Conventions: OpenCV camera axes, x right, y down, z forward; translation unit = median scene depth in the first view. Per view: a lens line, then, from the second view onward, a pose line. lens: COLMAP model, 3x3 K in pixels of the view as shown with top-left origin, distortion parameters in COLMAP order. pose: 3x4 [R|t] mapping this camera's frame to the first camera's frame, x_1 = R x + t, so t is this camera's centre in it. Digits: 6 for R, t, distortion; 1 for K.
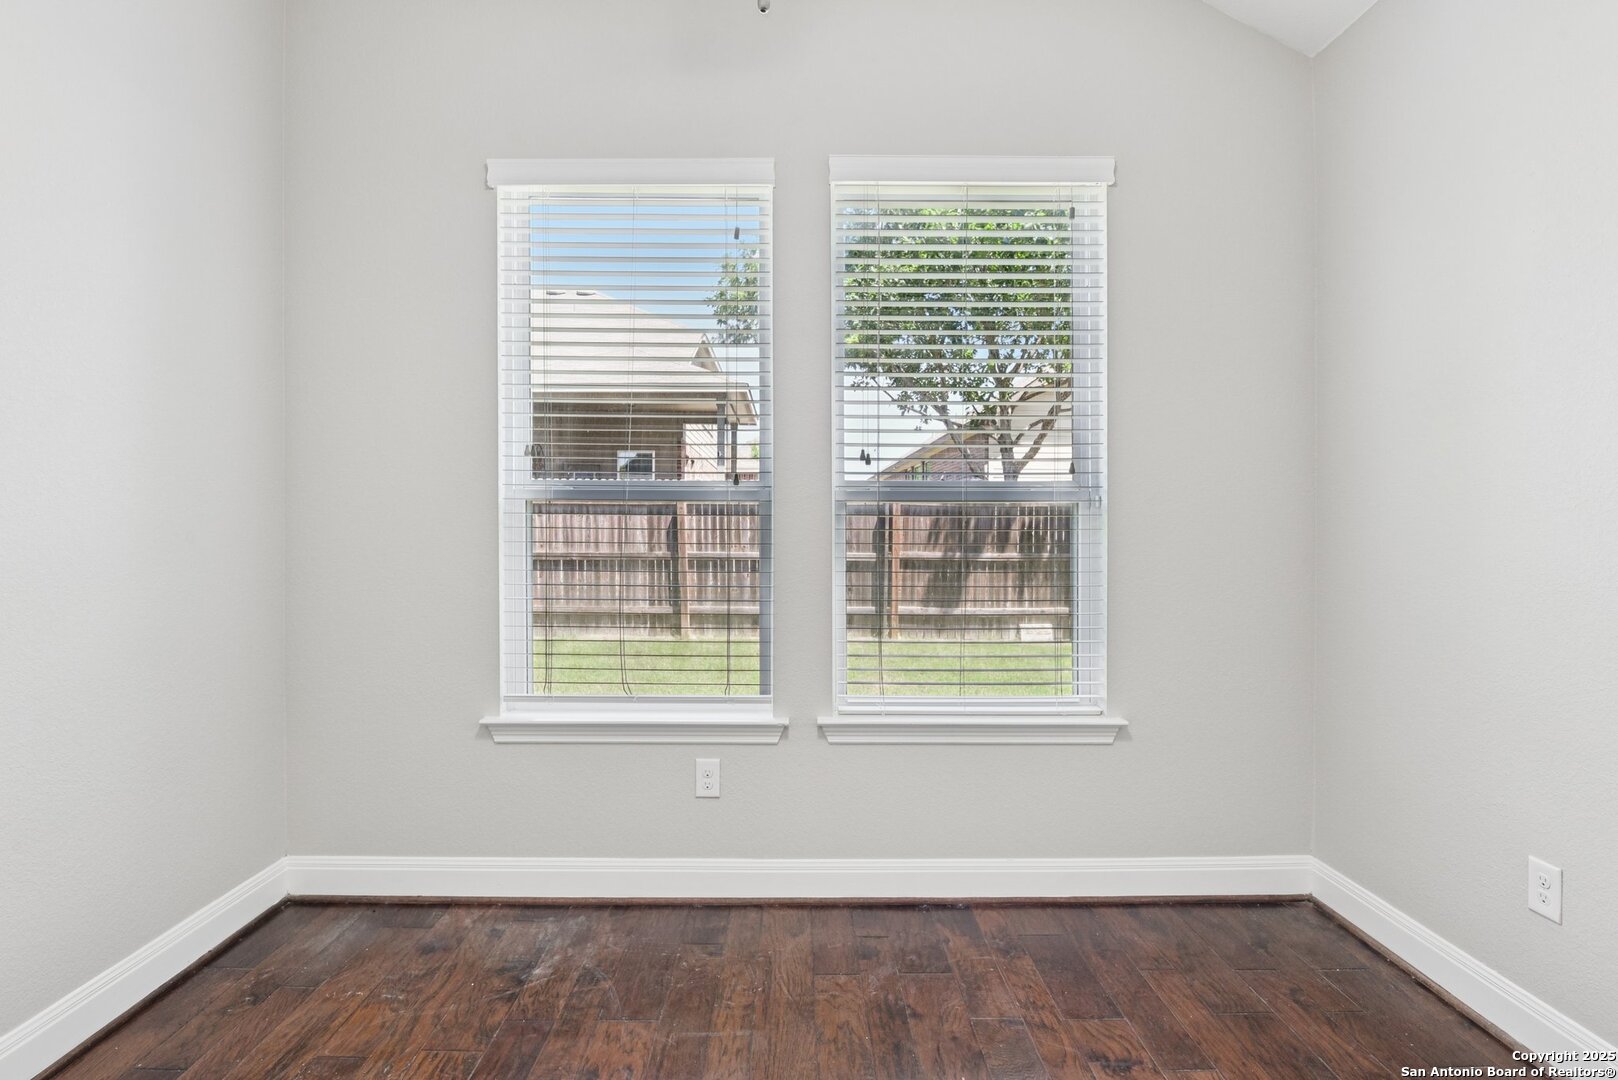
lens RADIAL K [[798.6, 0, 797.2], [0, 798.6, 526.6], [0, 0, 1]] dist [-0.002559, -0.013300]
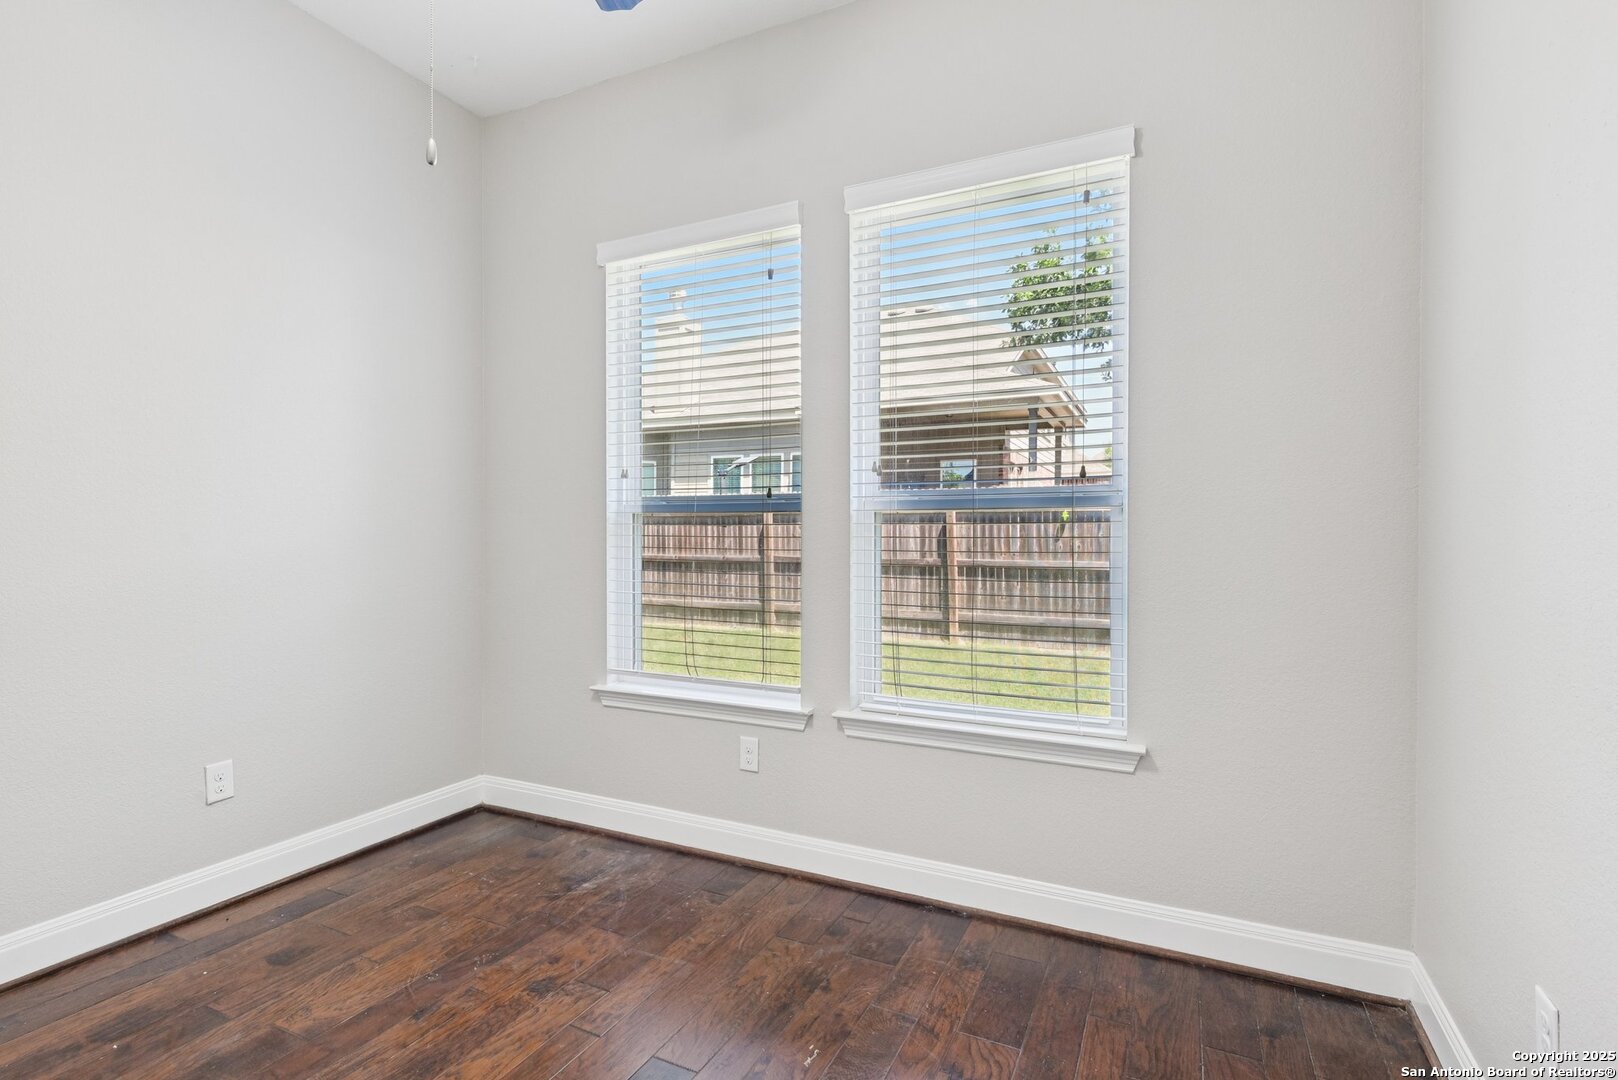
lens RADIAL K [[796.0, 0, 795.6], [0, 796.0, 535.0], [0, 0, 1]] dist [0.017453, -0.000704]
pose [[0.890380, -0.001245, -0.455217, 0.467771], [0.001324, 0.999999, -0.000145, 0.001058], [0.455217, -0.000474, 0.890381, 0.014166]]
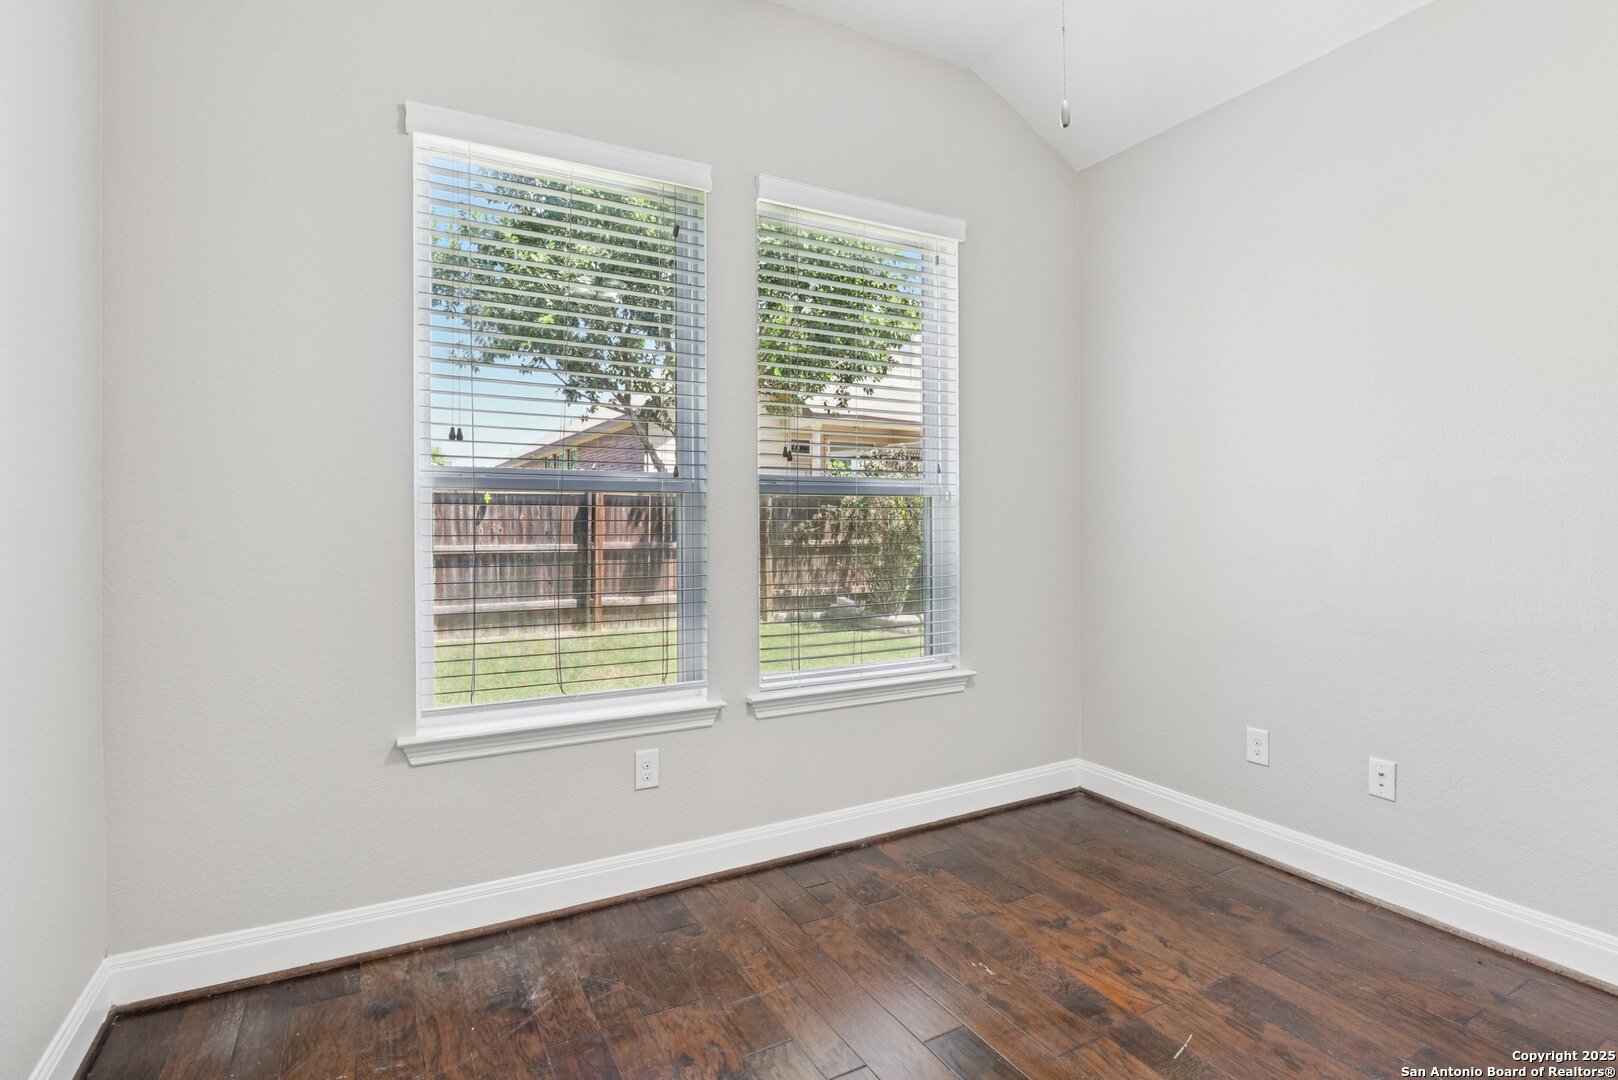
lens RADIAL K [[802.0, 0, 811.8], [0, 802.0, 511.5], [0, 0, 1]] dist [-0.003172, -0.013433]
pose [[0.874328, 0.000054, 0.485335, -0.419039], [0.002927, 0.999981, -0.005384, -0.001614], [-0.485326, 0.006129, 0.874312, 0.019872]]
